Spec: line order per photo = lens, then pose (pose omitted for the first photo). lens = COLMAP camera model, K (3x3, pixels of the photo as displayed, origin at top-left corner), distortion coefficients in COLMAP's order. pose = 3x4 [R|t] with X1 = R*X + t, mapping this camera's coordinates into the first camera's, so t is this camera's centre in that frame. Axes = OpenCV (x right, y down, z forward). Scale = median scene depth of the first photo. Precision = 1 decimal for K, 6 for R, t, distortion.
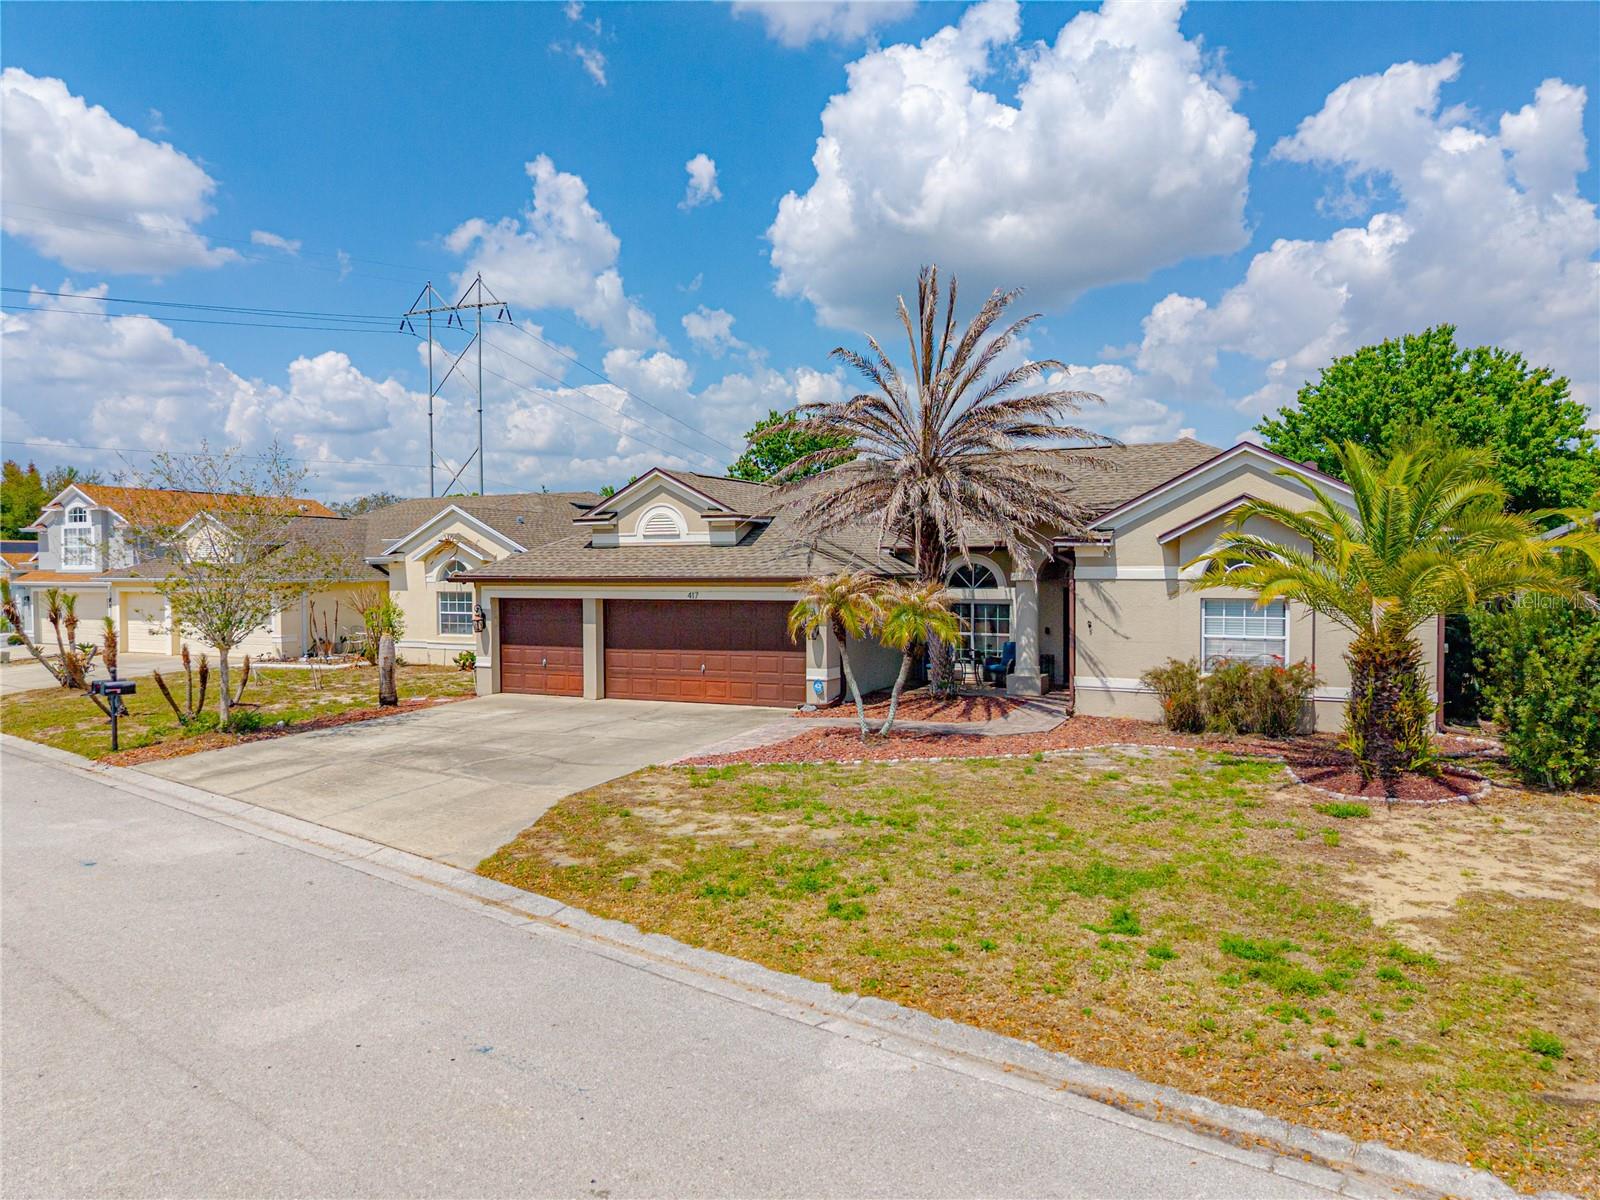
lens RADIAL K [[1078.2, 0, 809.5], [0, 1078.2, 568.6], [0, 0, 1]] dist [0.010249, 0.000373]
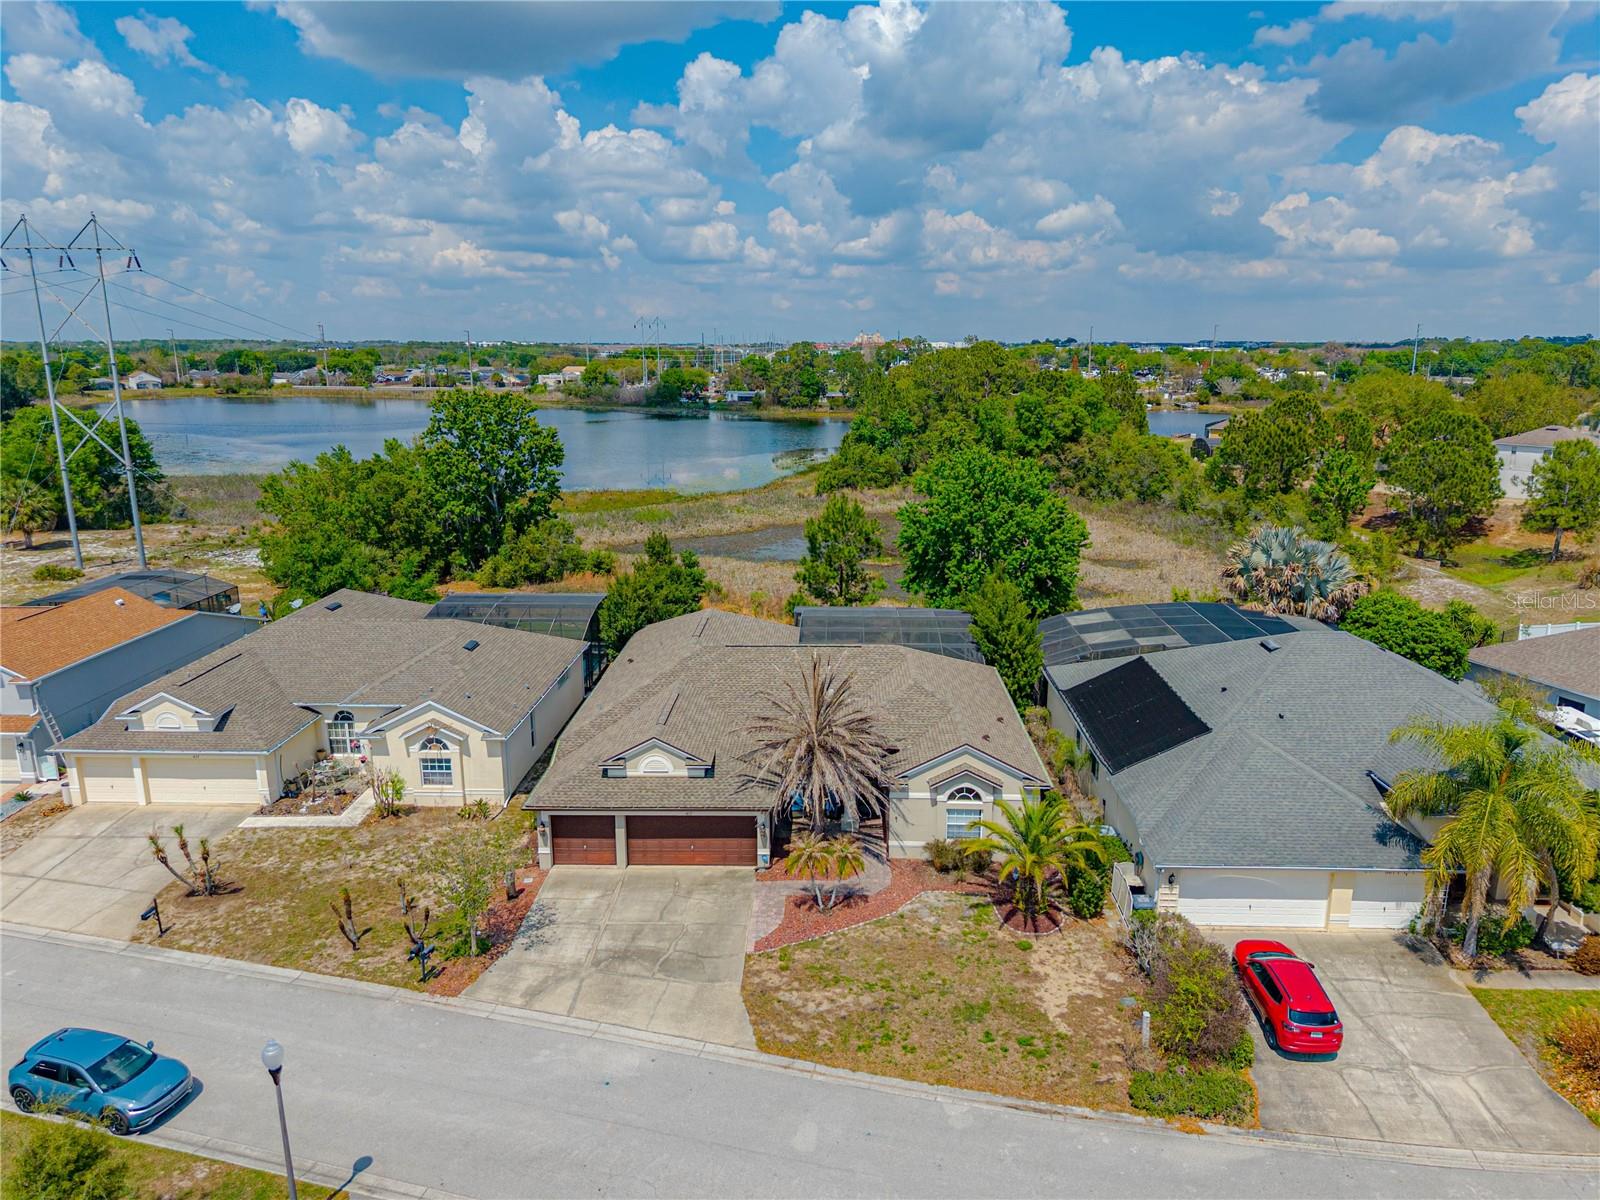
lens RADIAL K [[1071.8, 0, 805.9], [0, 1071.8, 595.5], [0, 0, 1]] dist [0.026316, -0.021402]
pose [[0.917057, -0.088397, 0.388834, -0.573571], [-0.001935, 0.974121, 0.226019, -0.716791], [-0.398751, -0.208025, 0.893154, -0.606171]]
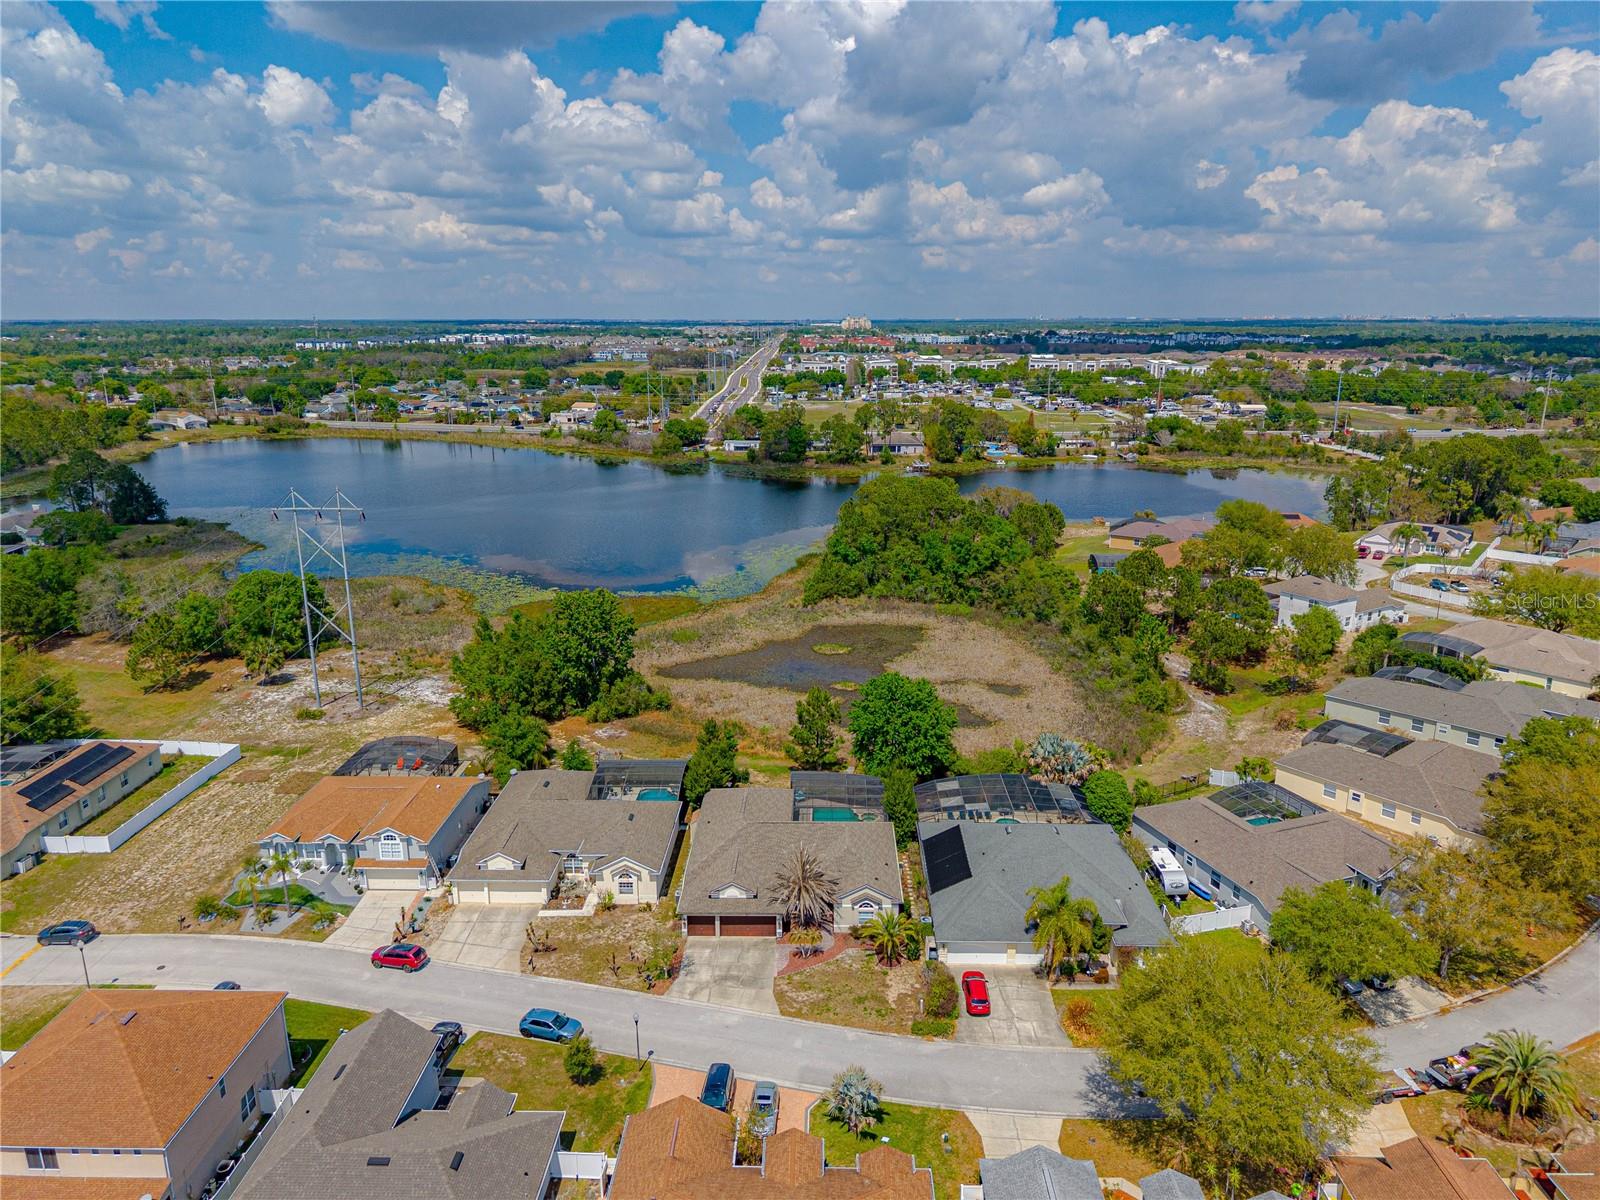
lens RADIAL K [[1071.8, 0, 805.9], [0, 1071.8, 595.5], [0, 0, 1]] dist [0.026316, -0.021402]
pose [[0.912051, -0.101014, 0.397441, -1.392266], [-0.001747, 0.968220, 0.250093, -2.164427], [-0.410073, -0.228791, 0.882890, -2.449985]]
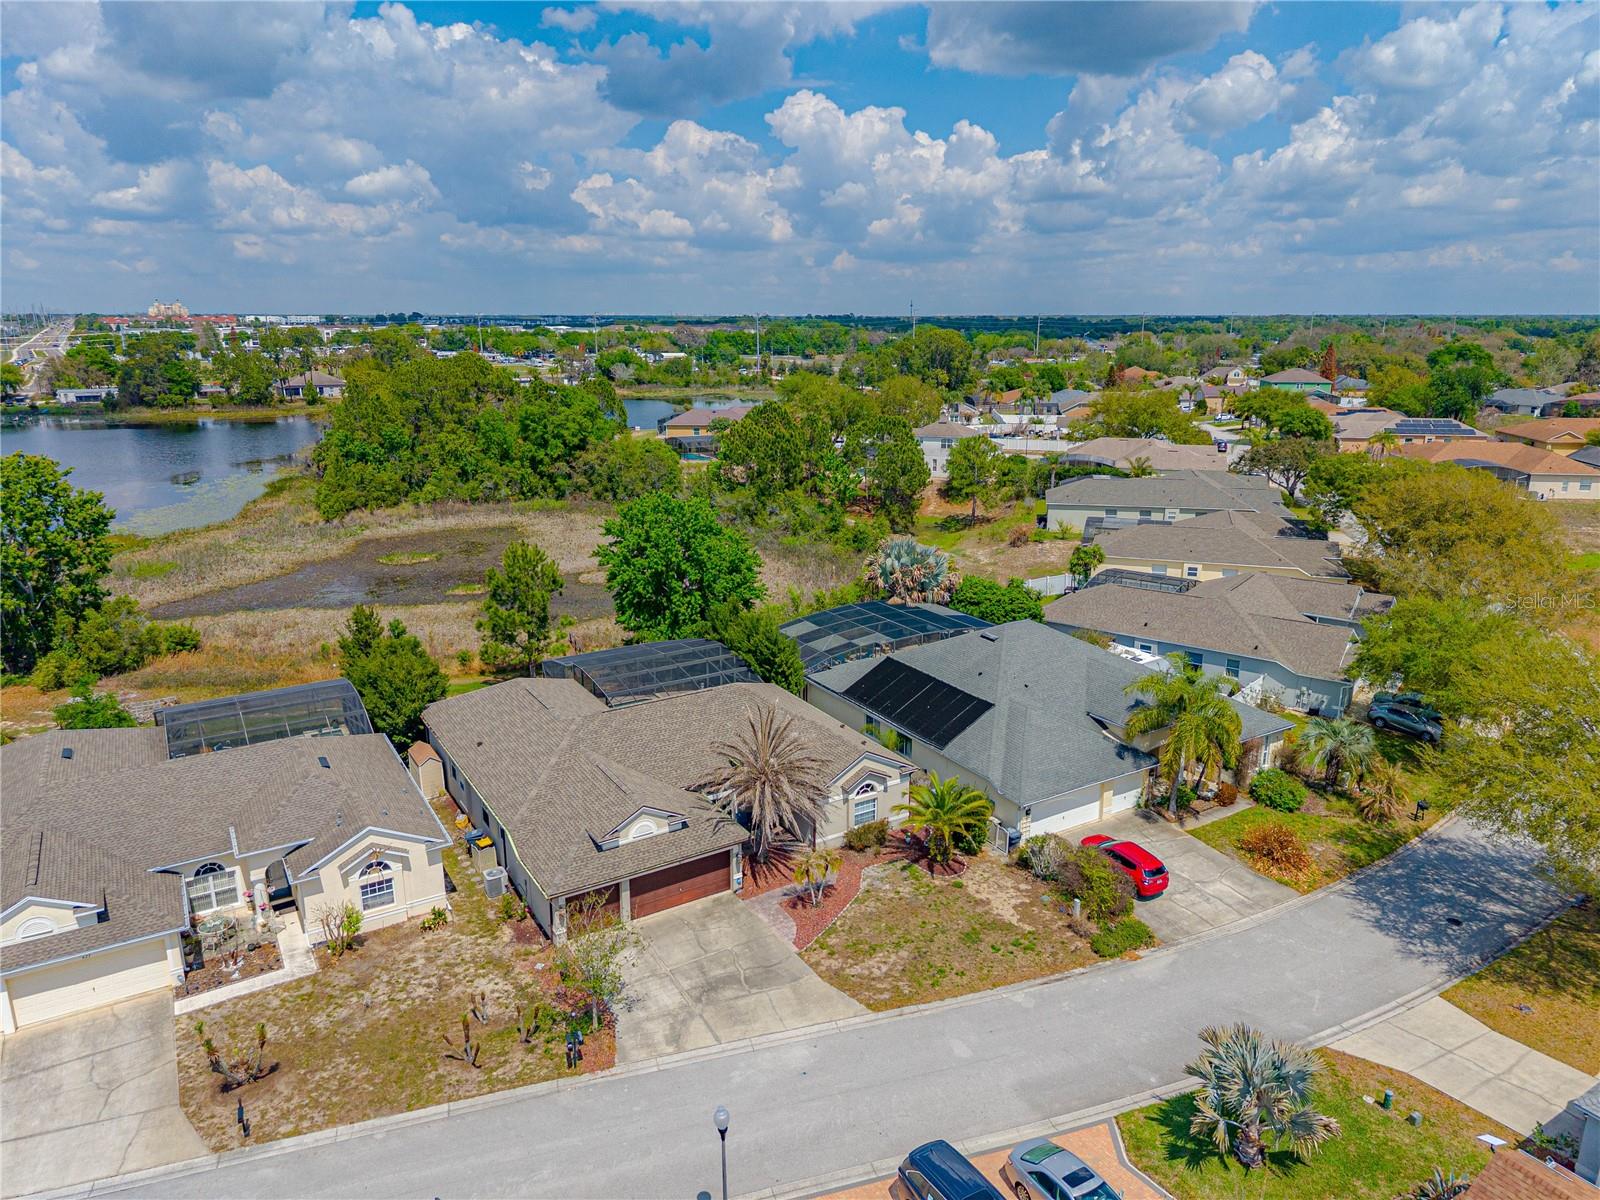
lens RADIAL K [[1071.8, 0, 805.9], [0, 1071.8, 595.5], [0, 0, 1]] dist [0.026316, -0.021402]
pose [[0.545032, -0.209547, 0.811807, -1.531139], [-0.000430, 0.968193, 0.250203, -0.983809], [-0.838415, -0.136718, 0.527606, -0.260091]]
